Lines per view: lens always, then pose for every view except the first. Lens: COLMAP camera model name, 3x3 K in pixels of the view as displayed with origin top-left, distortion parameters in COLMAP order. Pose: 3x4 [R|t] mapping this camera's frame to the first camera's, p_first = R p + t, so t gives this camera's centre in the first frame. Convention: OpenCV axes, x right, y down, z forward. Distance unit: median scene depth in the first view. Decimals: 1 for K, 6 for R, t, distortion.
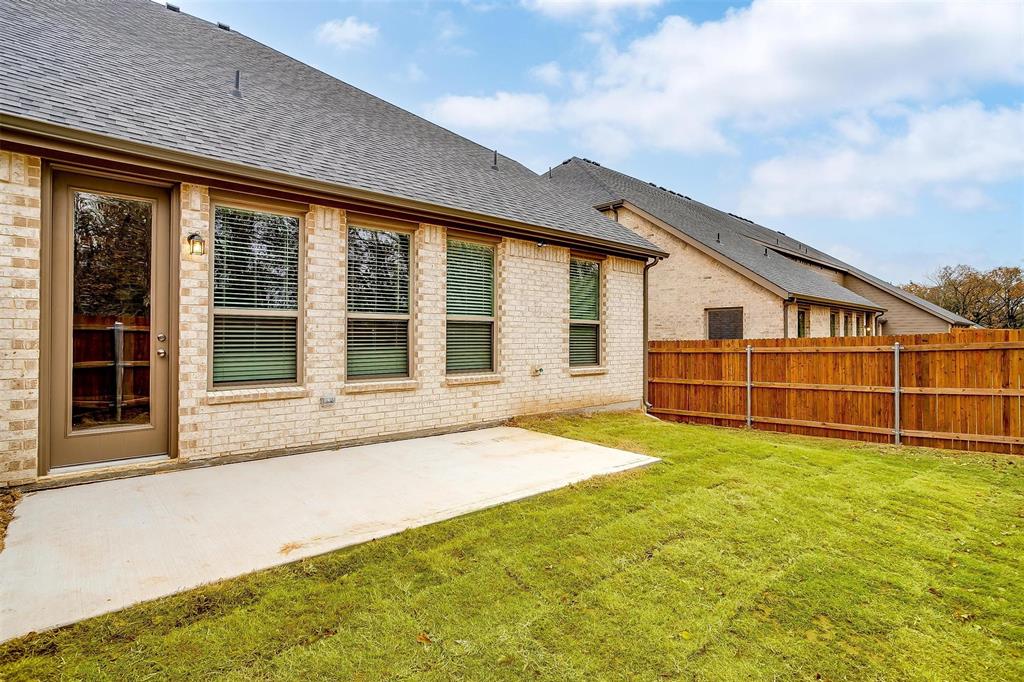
lens RADIAL K [[497.4, 0, 512.3], [0, 497.4, 347.9], [0, 0, 1]] dist [-0.052815, 0.027879]
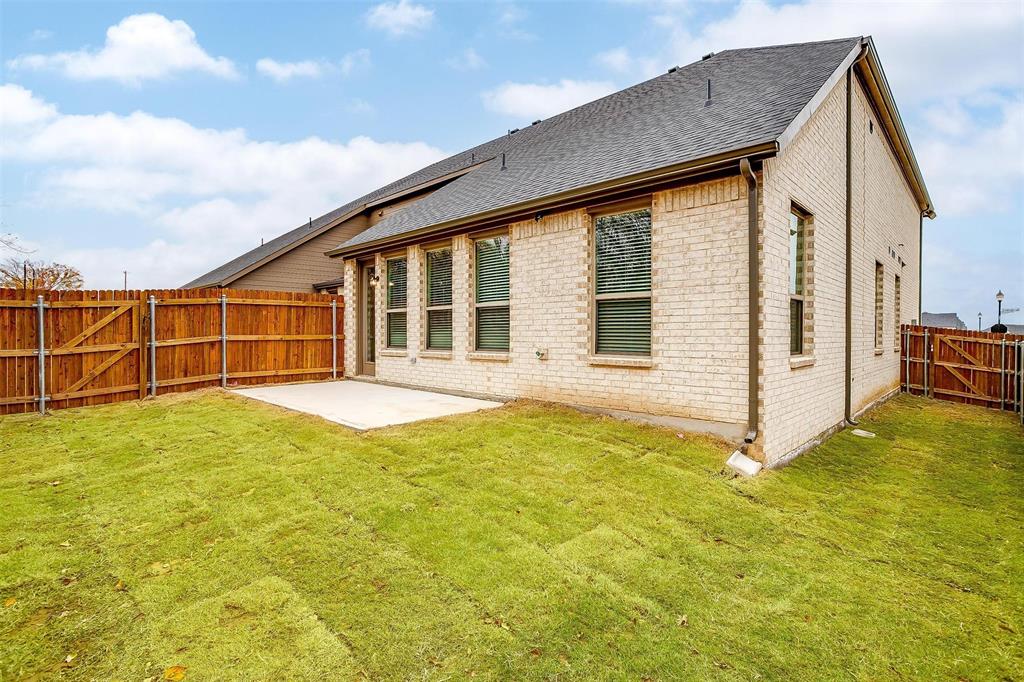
lens RADIAL K [[497.4, 0, 511.9], [0, 497.4, 330.9], [0, 0, 1]] dist [-0.052815, 0.027879]
pose [[0.079708, 0.018376, -0.996649, 0.997806], [0.009145, 0.999775, 0.019165, -0.017153], [0.996776, -0.010642, 0.079522, 0.887460]]
